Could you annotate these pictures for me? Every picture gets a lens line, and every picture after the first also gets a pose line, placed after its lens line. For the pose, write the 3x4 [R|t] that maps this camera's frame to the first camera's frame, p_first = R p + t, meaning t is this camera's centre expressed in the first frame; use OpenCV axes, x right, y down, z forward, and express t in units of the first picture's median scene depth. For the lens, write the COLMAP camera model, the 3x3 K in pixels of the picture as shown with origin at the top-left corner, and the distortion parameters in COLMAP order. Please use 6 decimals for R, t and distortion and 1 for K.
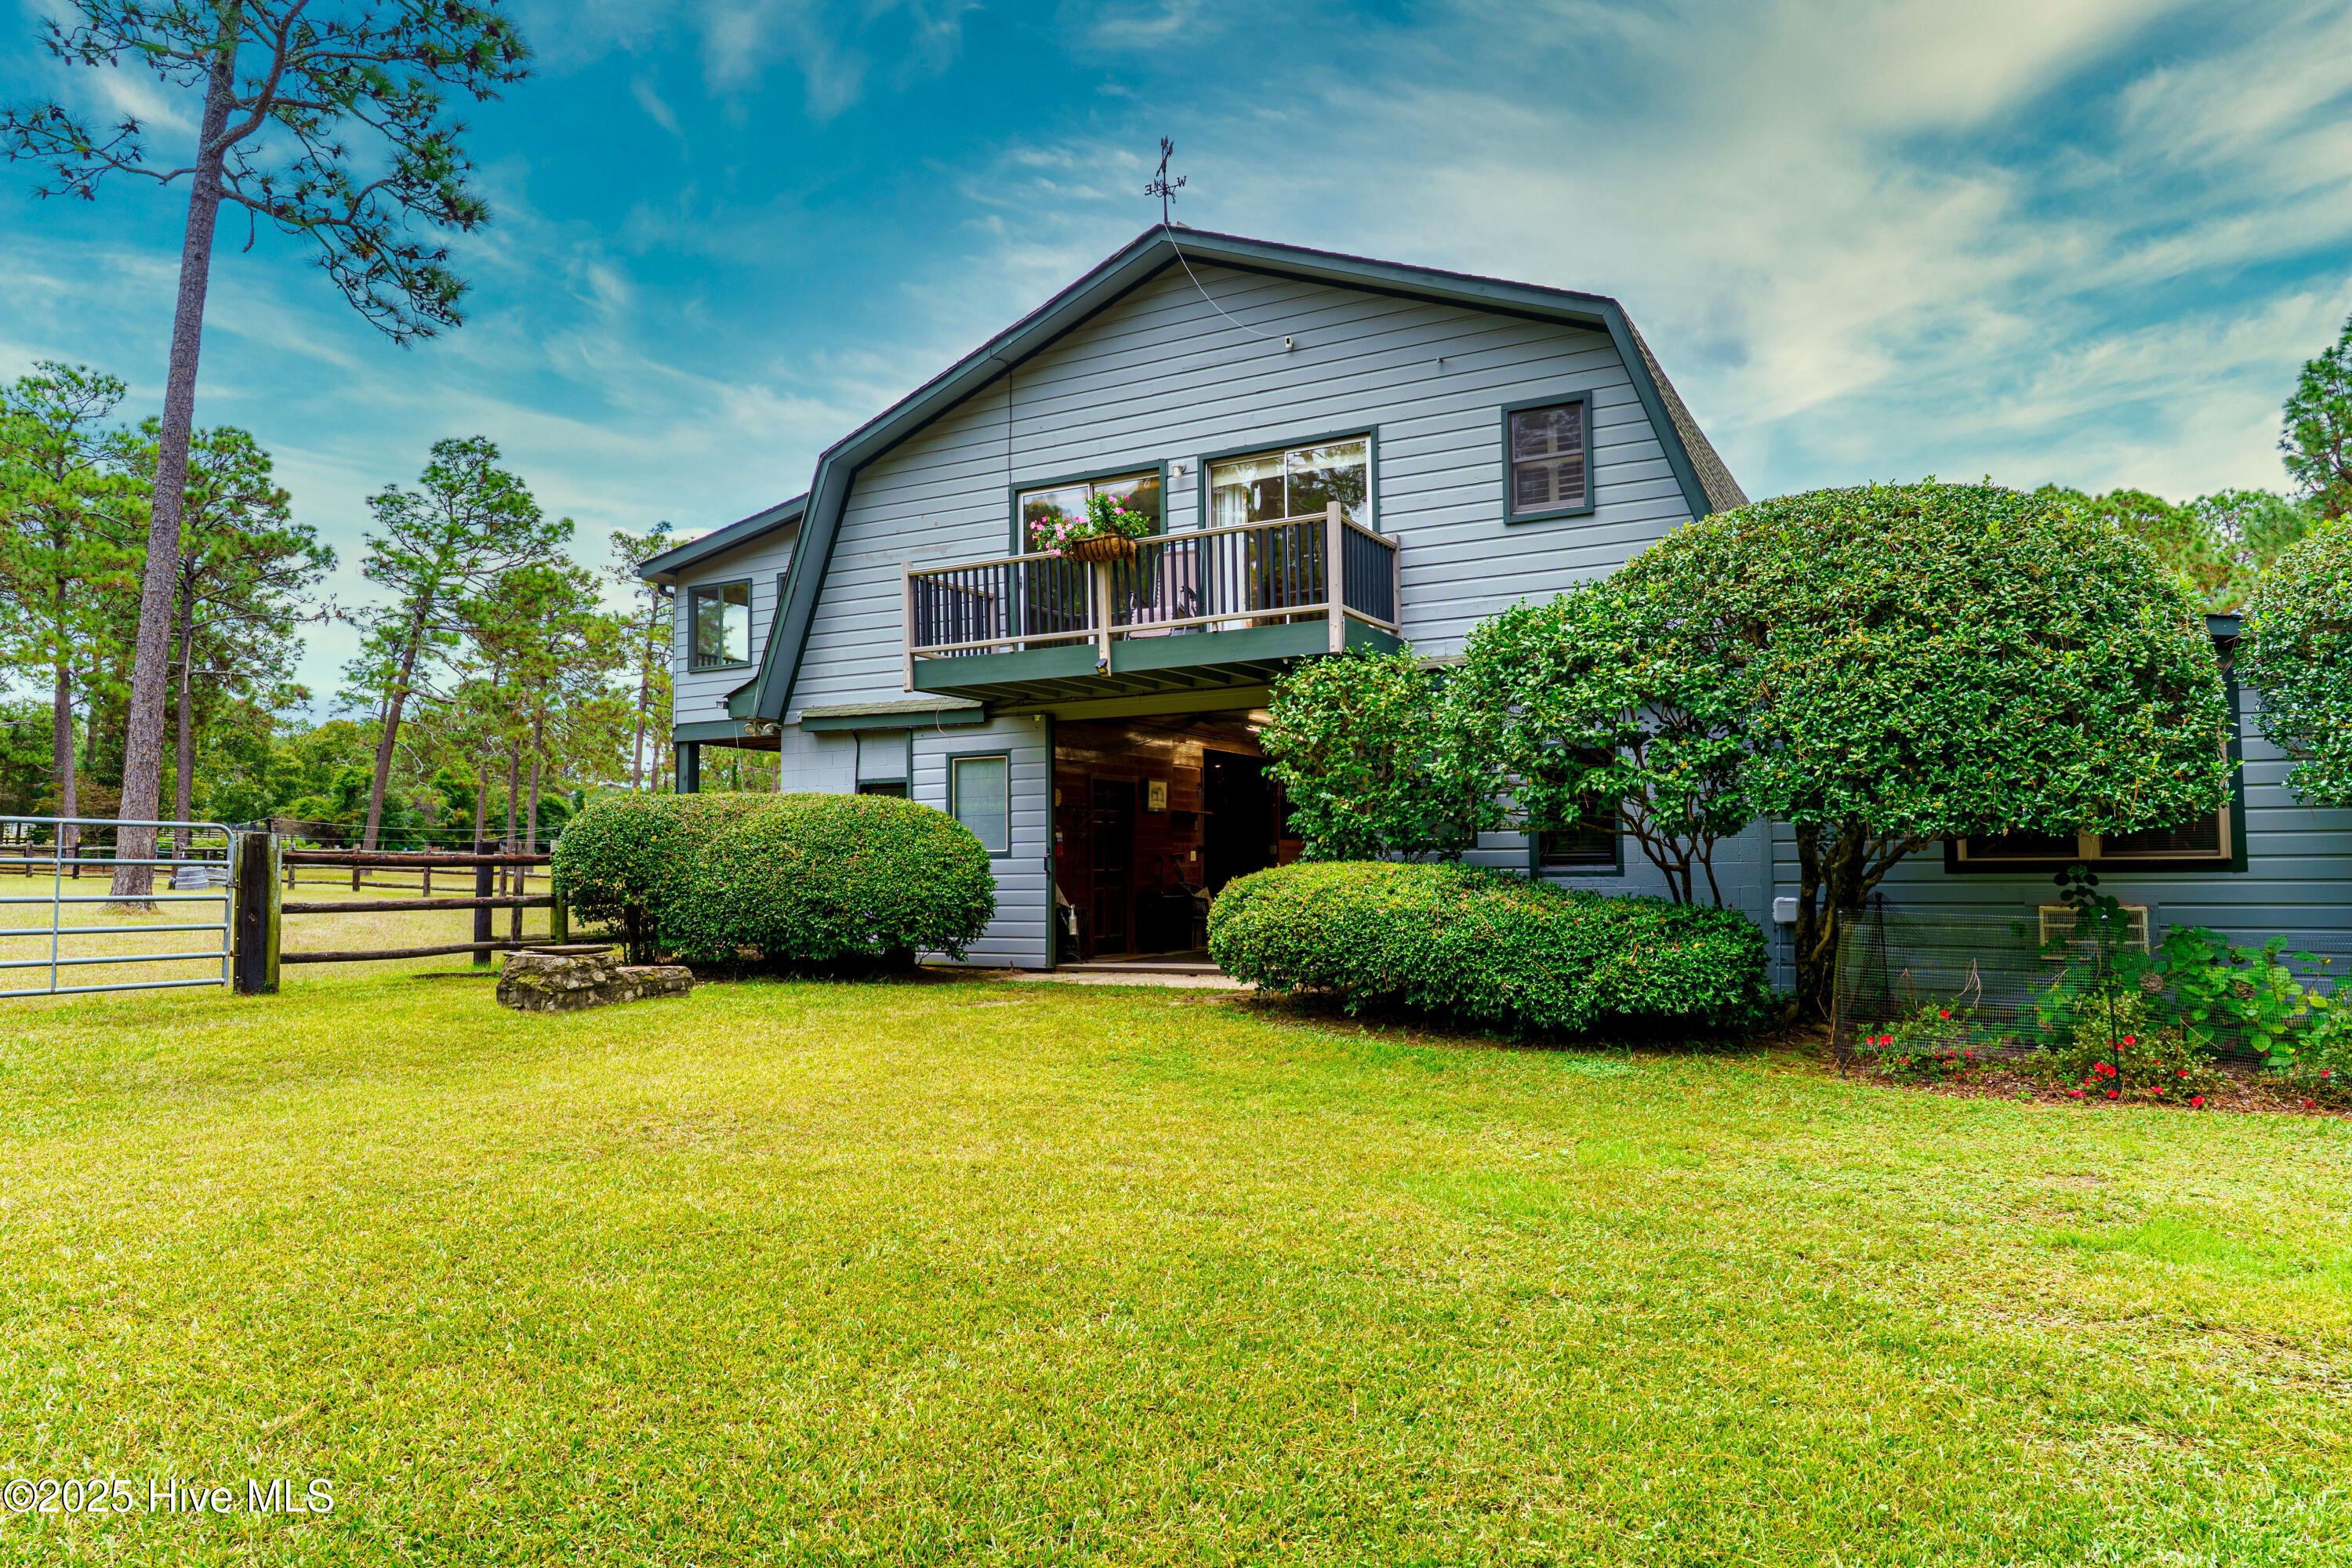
lens RADIAL K [[1489.0, 0, 1174.9], [0, 1489.0, 787.8], [0, 0, 1]] dist [-0.000199, -0.000879]
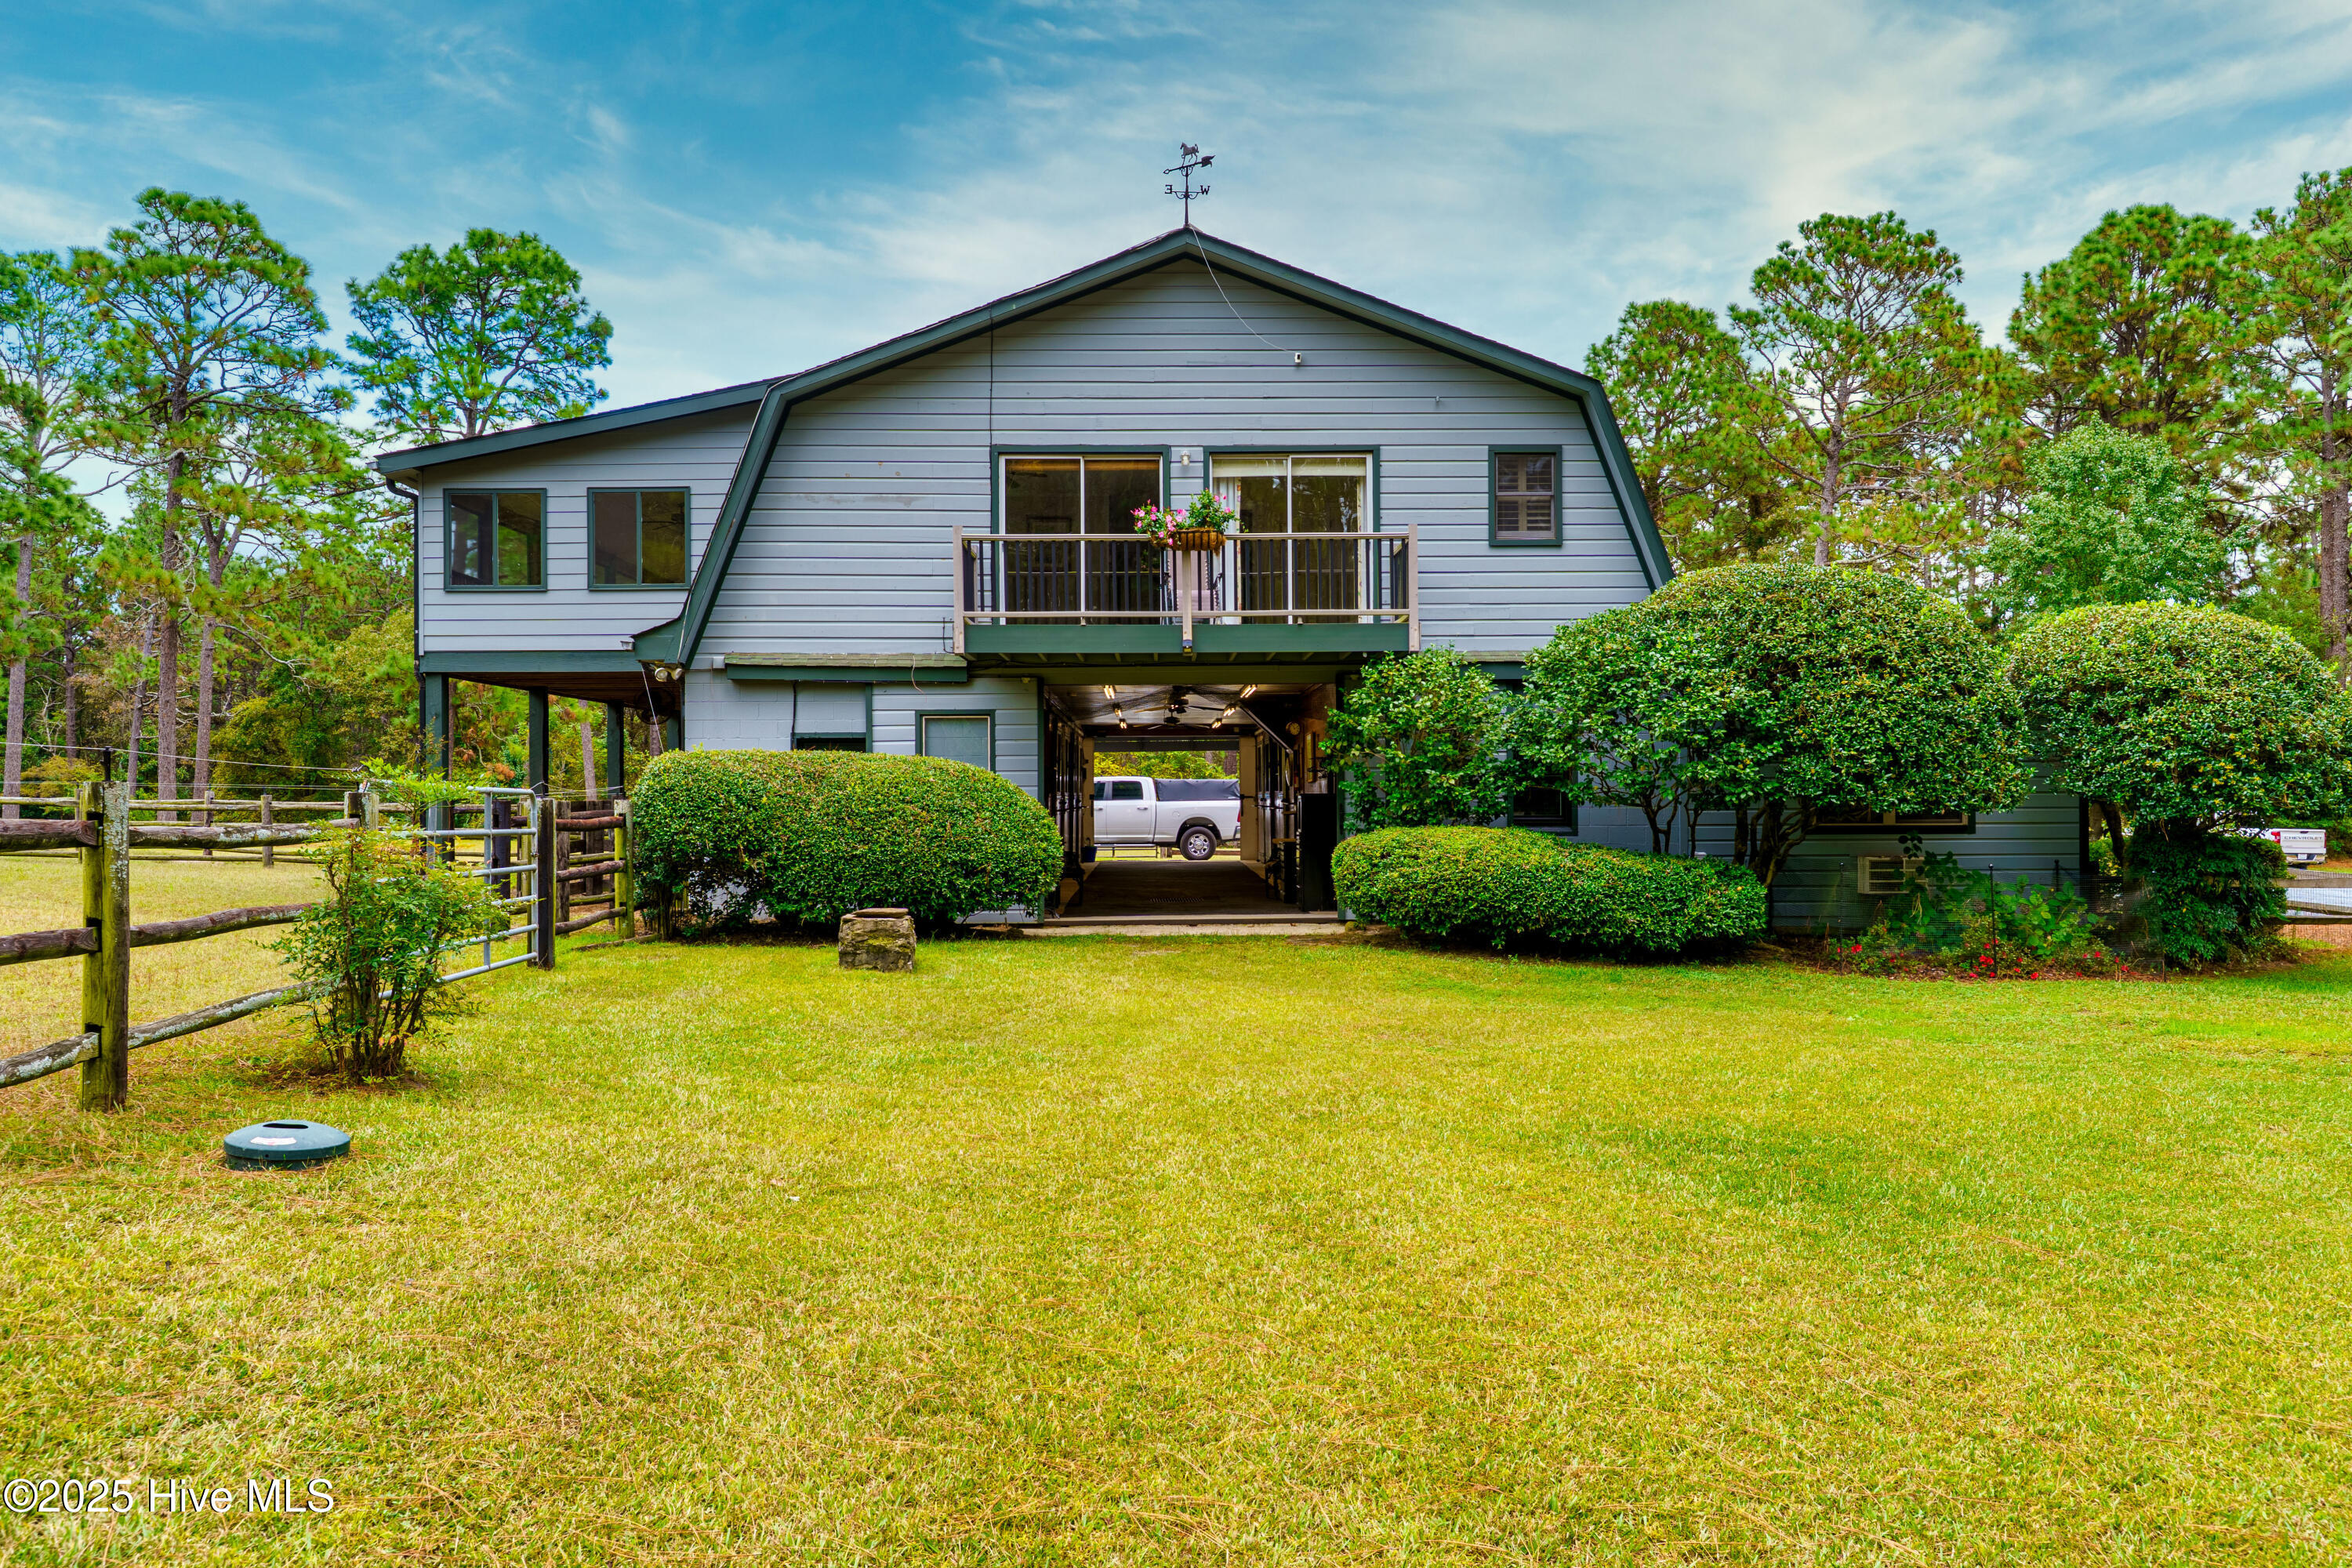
lens RADIAL K [[1899.9, 0, 1175.9], [0, 1899.9, 785.8], [0, 0, 1]] dist [-0.002021, 0.000350]
pose [[0.862610, 0.008698, 0.505795, -0.778618], [-0.032030, 0.998785, 0.037450, -0.031631], [-0.504854, -0.048505, 0.861841, -0.212347]]
